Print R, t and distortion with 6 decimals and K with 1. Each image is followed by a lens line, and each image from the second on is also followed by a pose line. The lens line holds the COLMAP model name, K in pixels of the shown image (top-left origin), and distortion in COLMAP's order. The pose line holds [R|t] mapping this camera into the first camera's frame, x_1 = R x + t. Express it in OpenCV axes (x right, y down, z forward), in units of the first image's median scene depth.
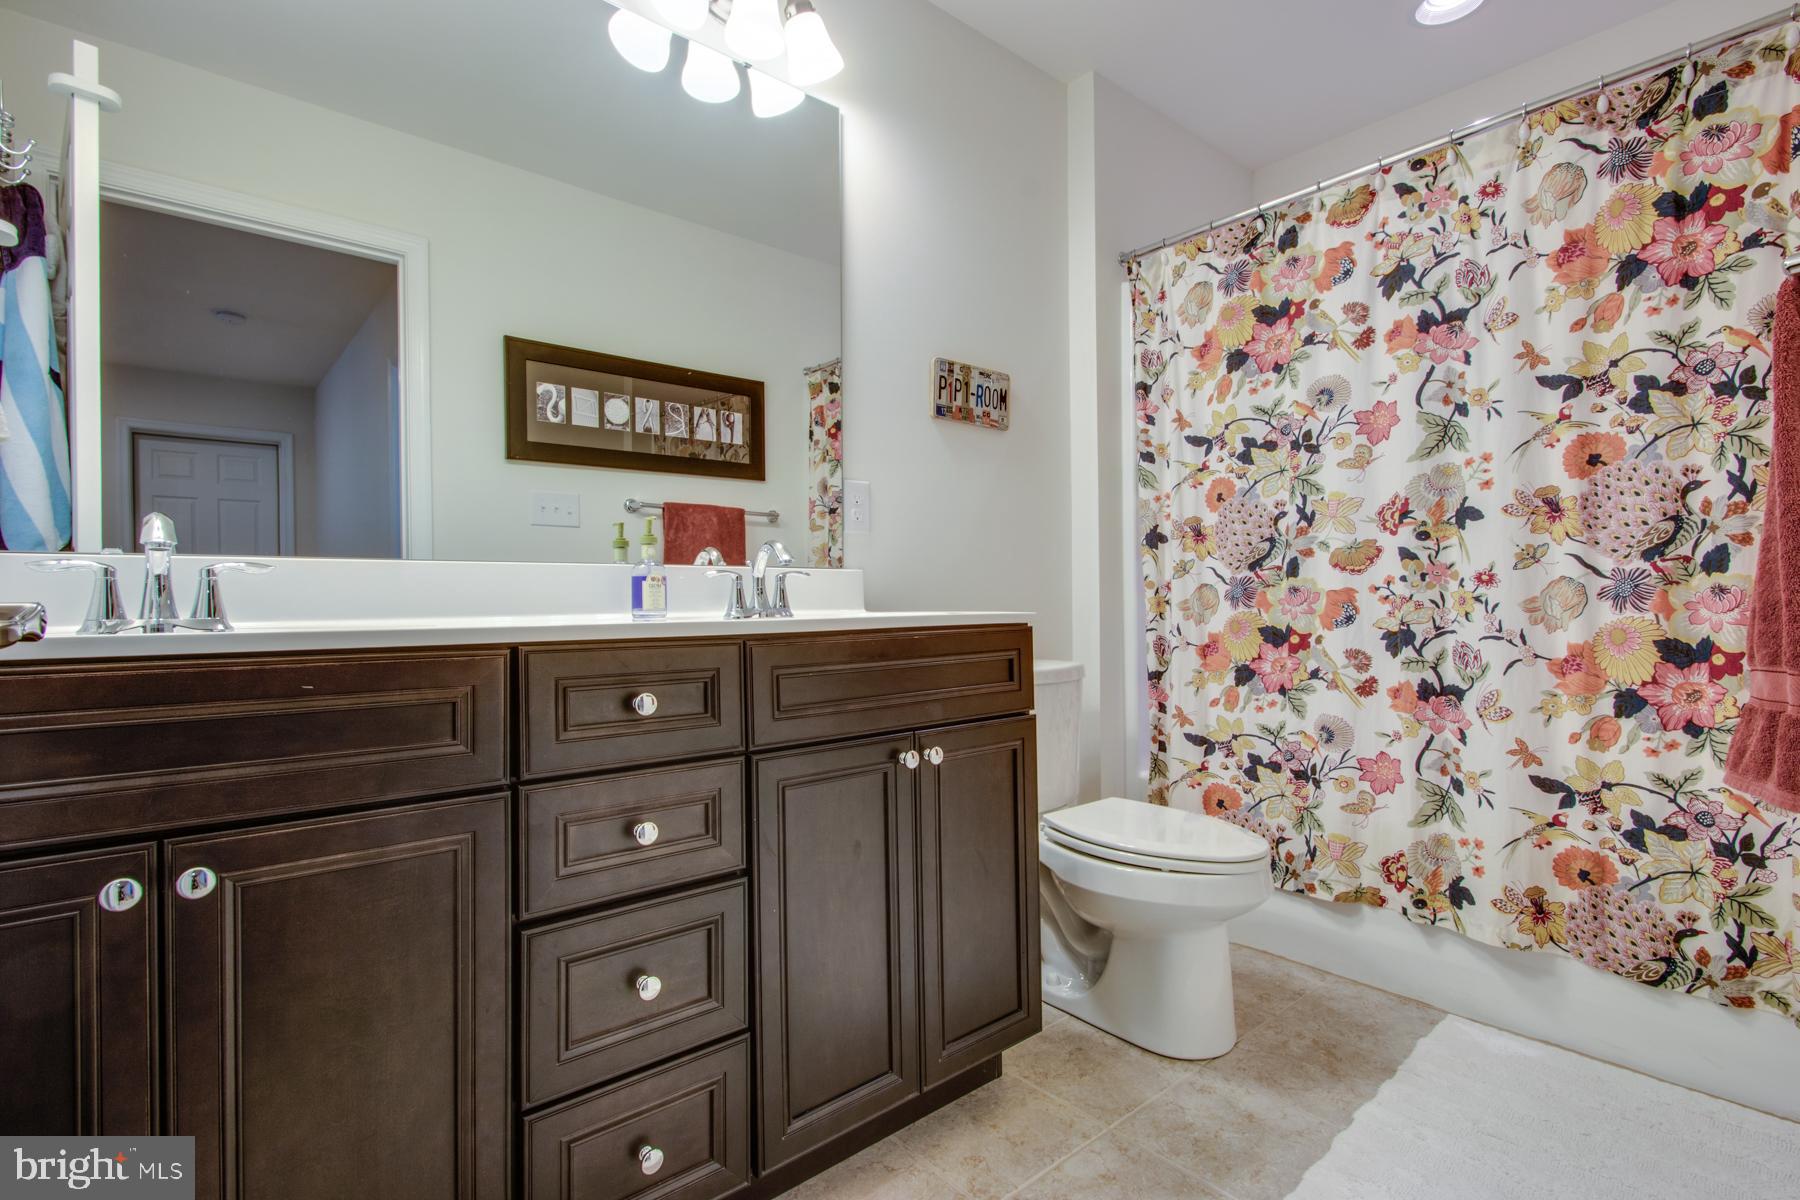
lens RADIAL K [[857.2, 0, 905.9], [0, 857.2, 599.0], [0, 0, 1]] dist [0.009670, -0.000020]
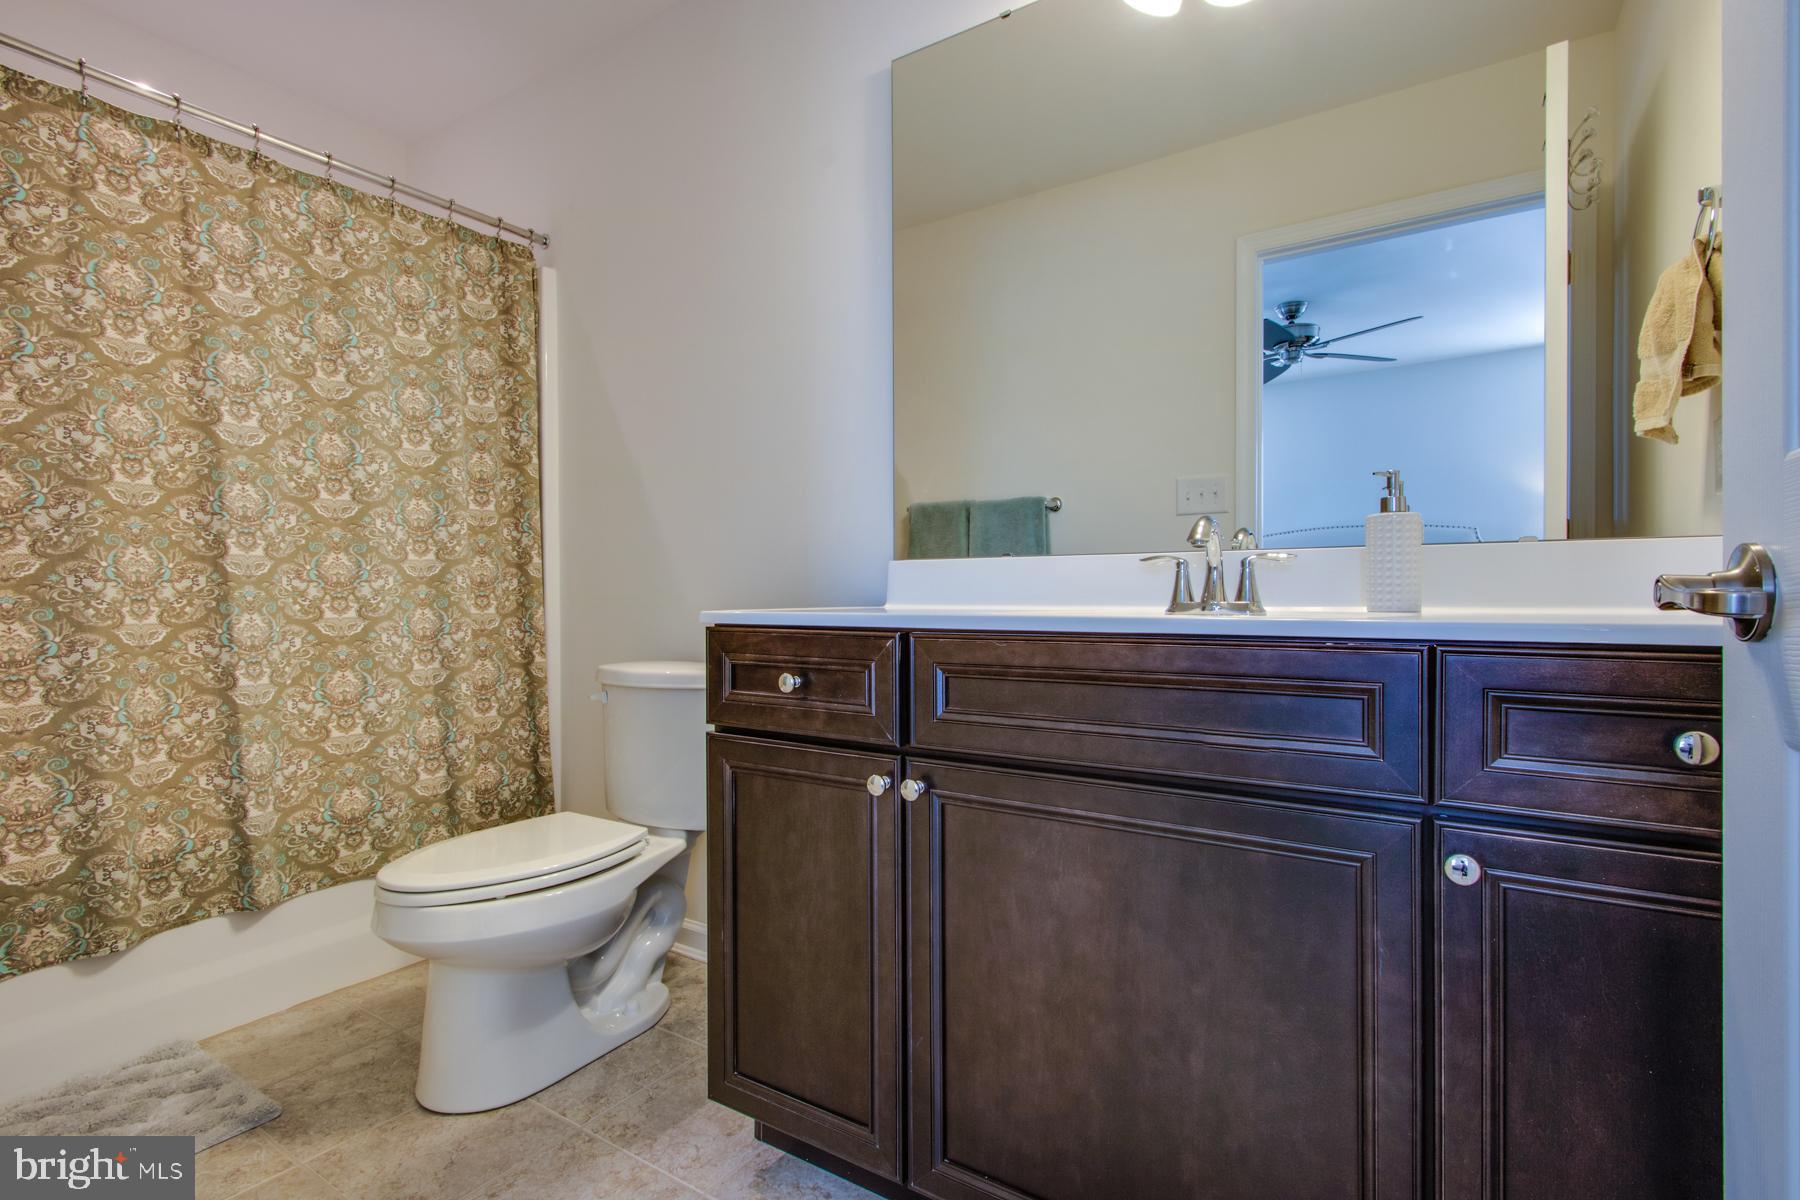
lens RADIAL K [[857.2, 0, 905.9], [0, 857.2, 599.0], [0, 0, 1]] dist [0.009670, -0.000020]
pose [[0.285233, 0.013158, -0.958368, 0.499159], [0.000466, 0.999904, 0.013867, -0.003090], [0.958458, -0.004401, 0.285200, 0.493077]]
